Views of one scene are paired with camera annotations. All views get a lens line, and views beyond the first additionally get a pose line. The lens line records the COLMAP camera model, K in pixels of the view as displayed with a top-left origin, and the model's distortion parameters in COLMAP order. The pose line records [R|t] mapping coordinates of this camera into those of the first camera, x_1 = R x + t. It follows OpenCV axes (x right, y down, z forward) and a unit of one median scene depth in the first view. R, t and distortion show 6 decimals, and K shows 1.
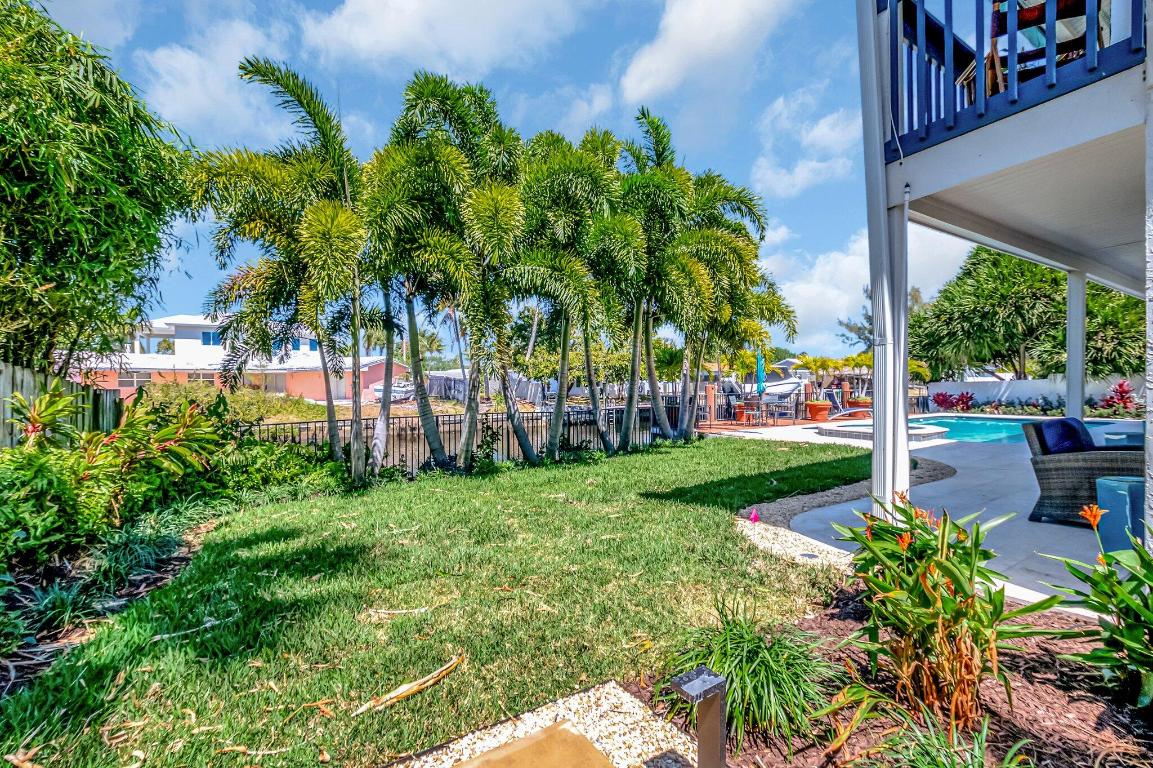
lens RADIAL K [[509.4, 0, 586.9], [0, 509.4, 387.4], [0, 0, 1]] dist [-0.002054, -0.001031]
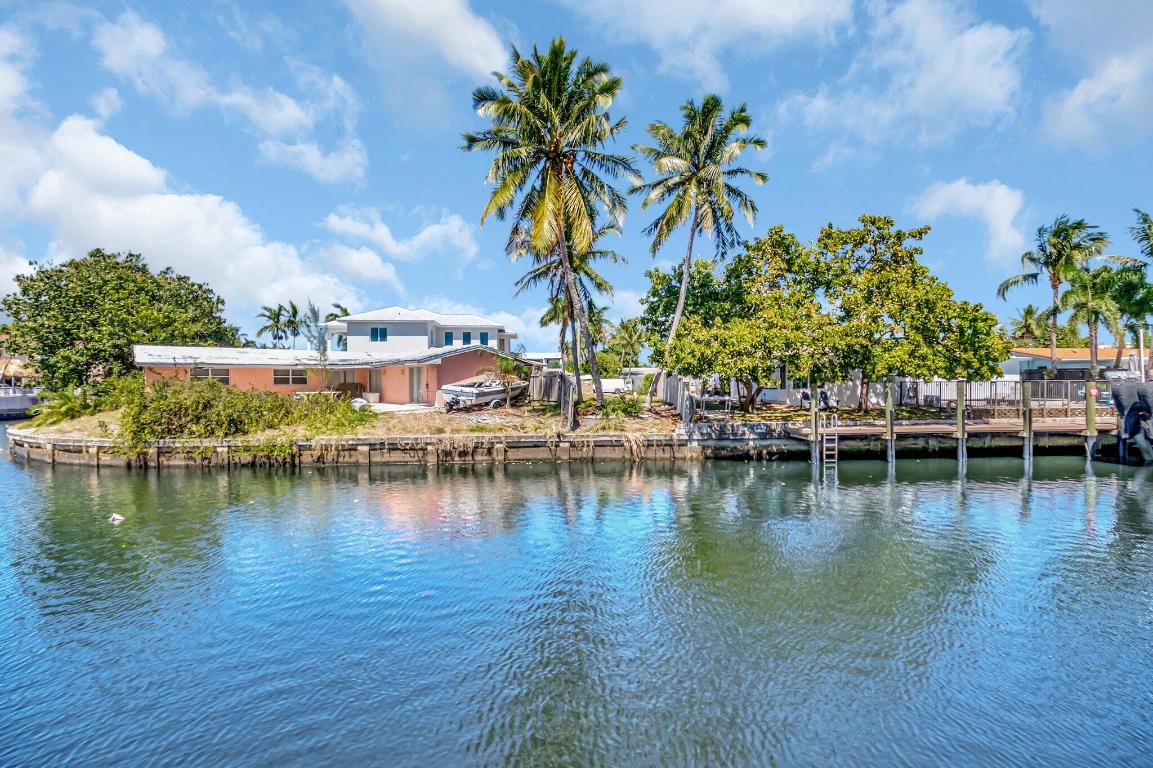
lens RADIAL K [[513.9, 0, 578.0], [0, 513.9, 389.0], [0, 0, 1]] dist [0.000101, -0.013822]
pose [[0.875525, 0.007935, -0.483108, 0.174311], [-0.005848, 0.999966, 0.005827, -0.008014], [0.483138, -0.002277, 0.875541, 0.934984]]
